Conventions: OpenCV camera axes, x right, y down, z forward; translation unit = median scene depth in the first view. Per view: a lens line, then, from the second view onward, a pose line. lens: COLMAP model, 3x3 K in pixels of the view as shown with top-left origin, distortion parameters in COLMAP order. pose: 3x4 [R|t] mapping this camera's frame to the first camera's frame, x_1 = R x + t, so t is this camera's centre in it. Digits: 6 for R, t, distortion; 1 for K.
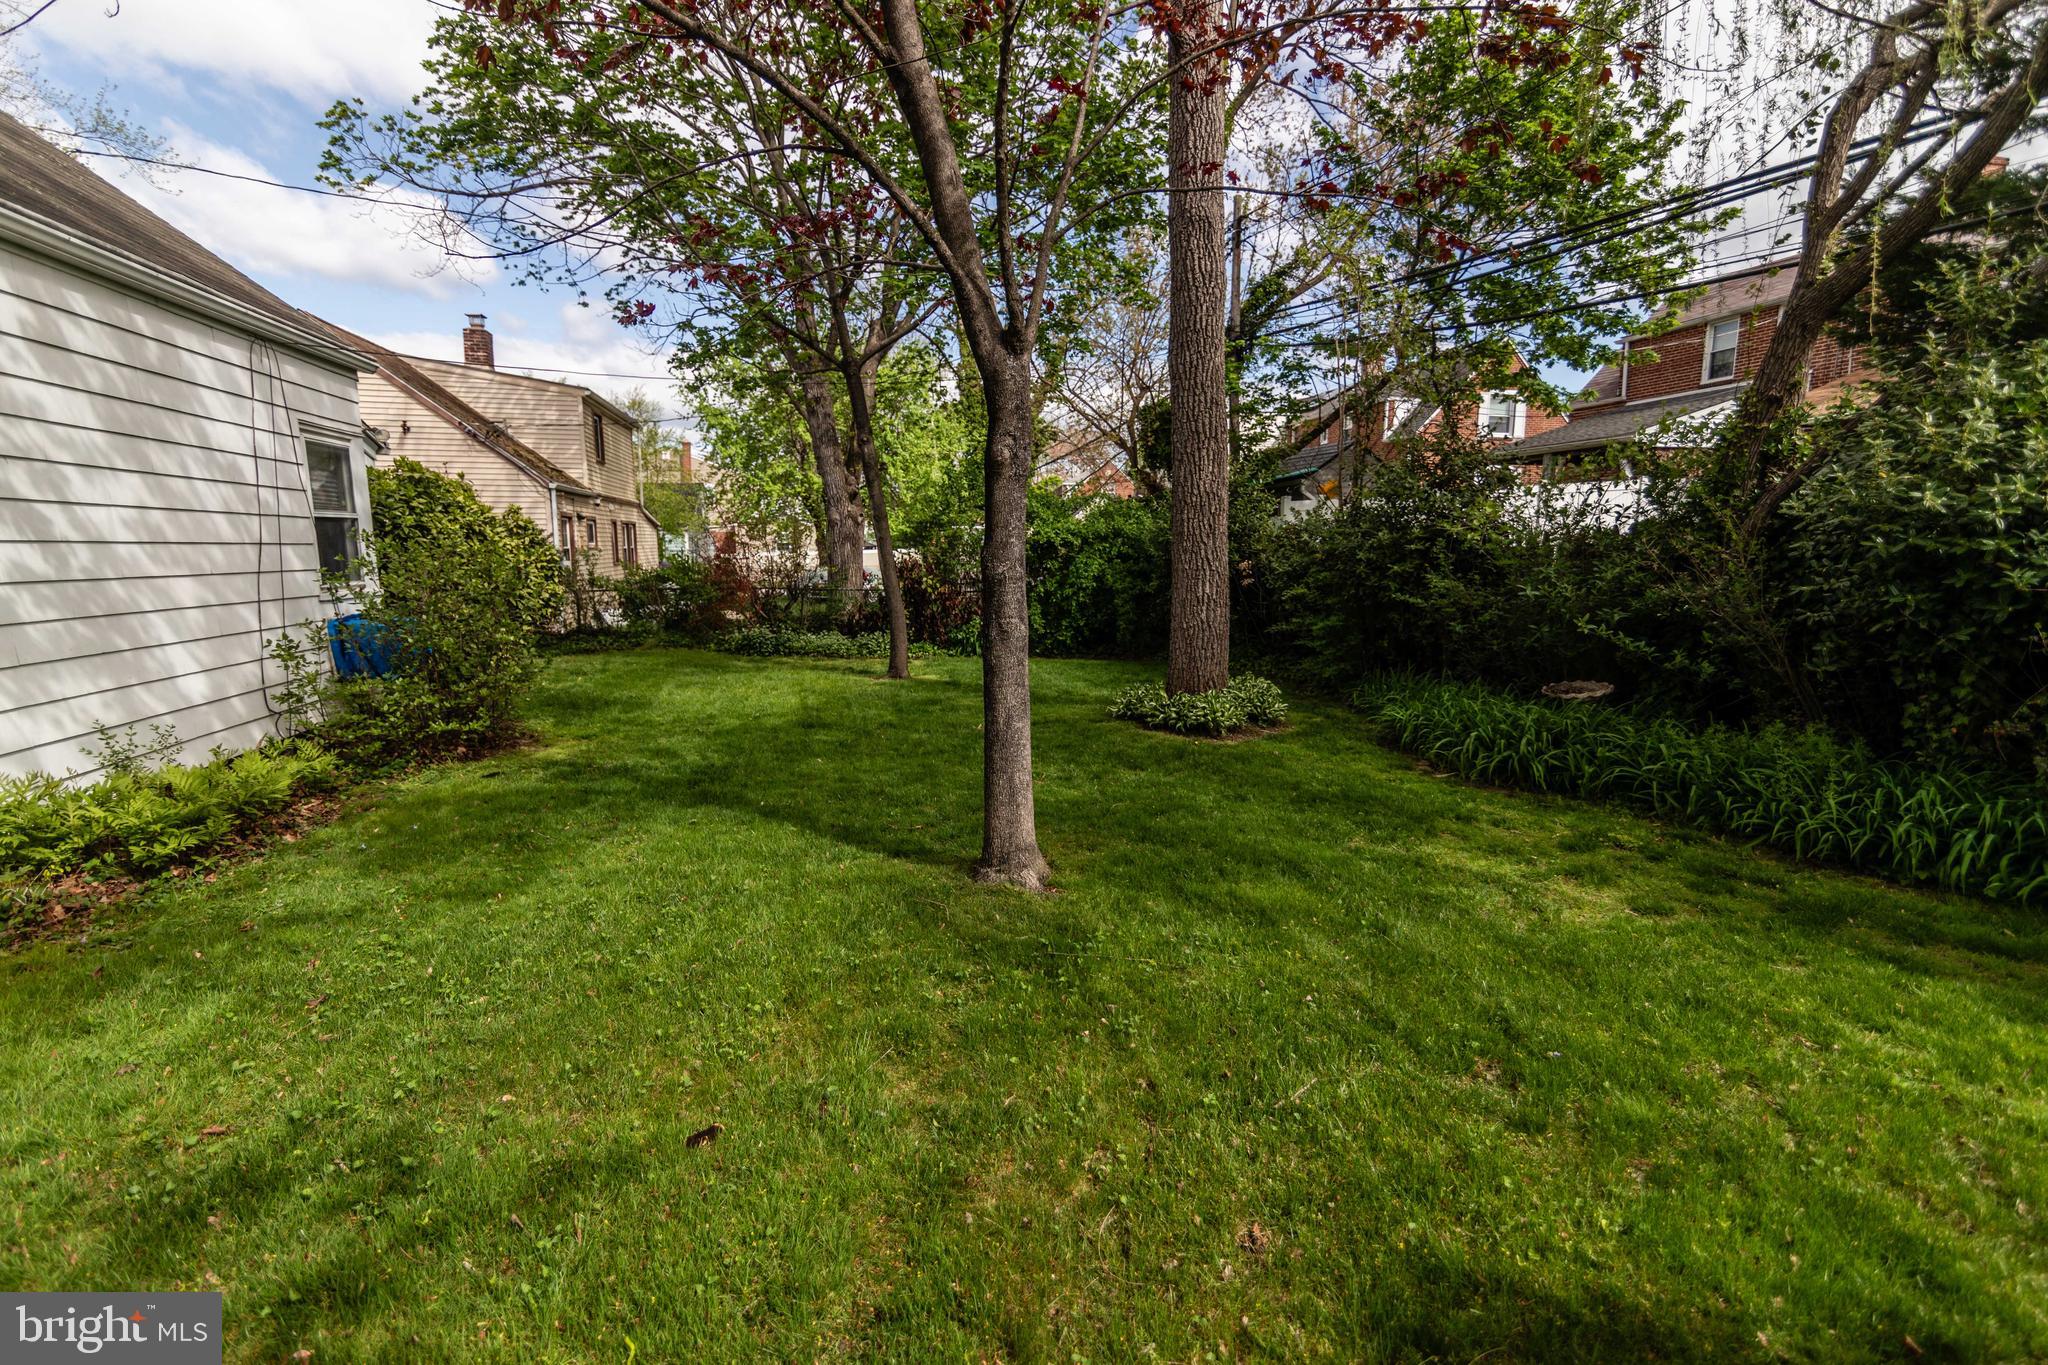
lens RADIAL K [[932.5, 0, 1014.9], [0, 932.5, 688.9], [0, 0, 1]] dist [0.000800, -0.000711]
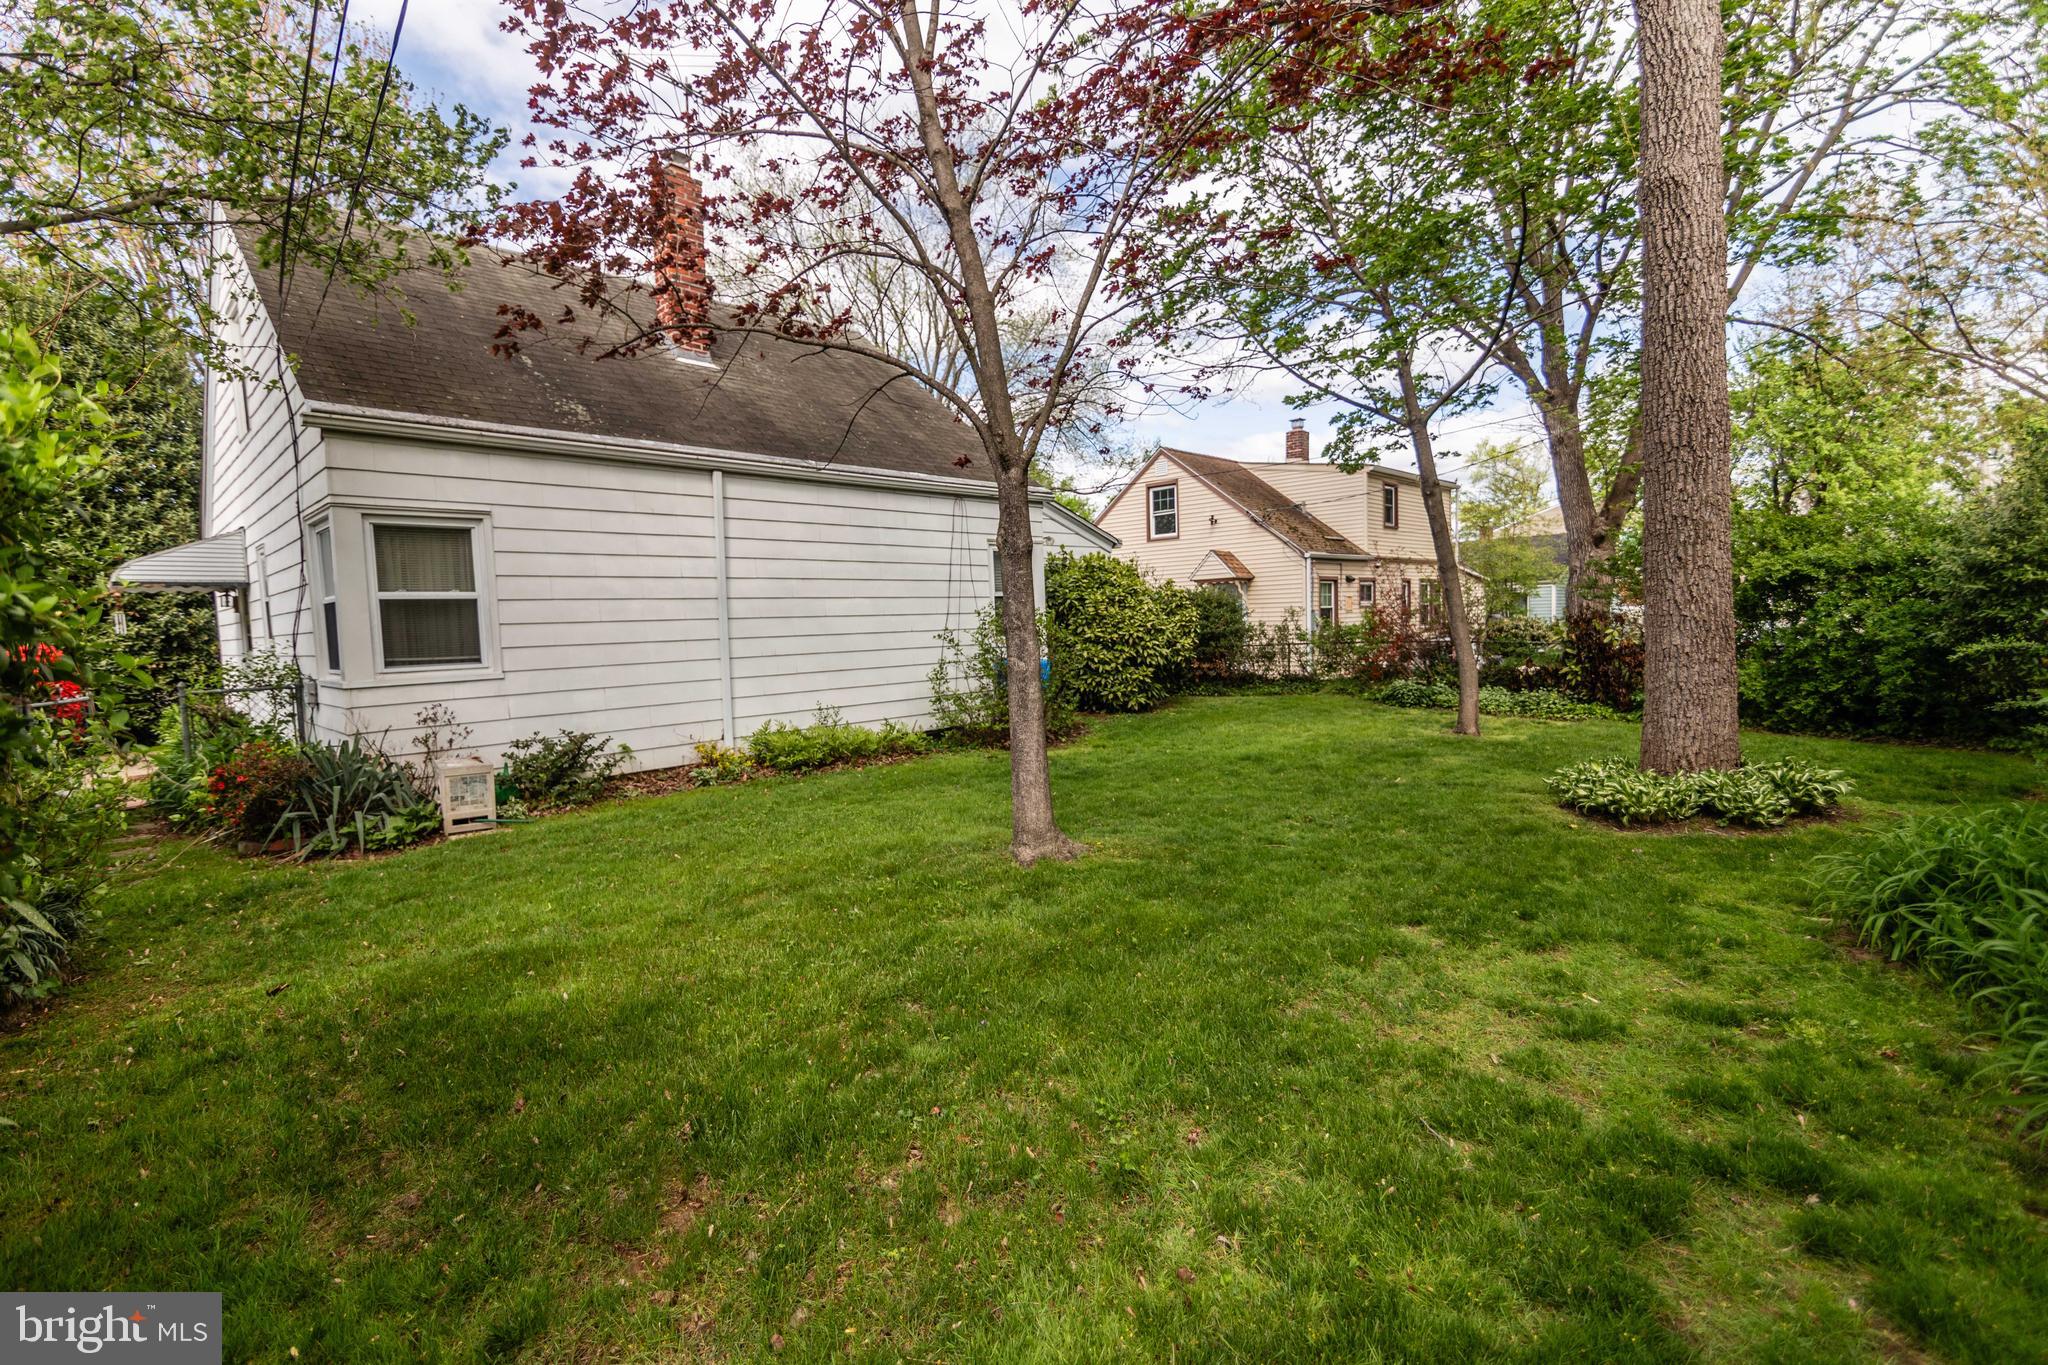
lens RADIAL K [[932.5, 0, 1014.9], [0, 932.5, 688.9], [0, 0, 1]] dist [0.000800, -0.000711]
pose [[0.553319, 0.057608, -0.830975, 0.280643], [-0.100394, 0.994945, 0.002126, -0.012125], [0.826897, 0.082248, 0.556306, 0.035947]]
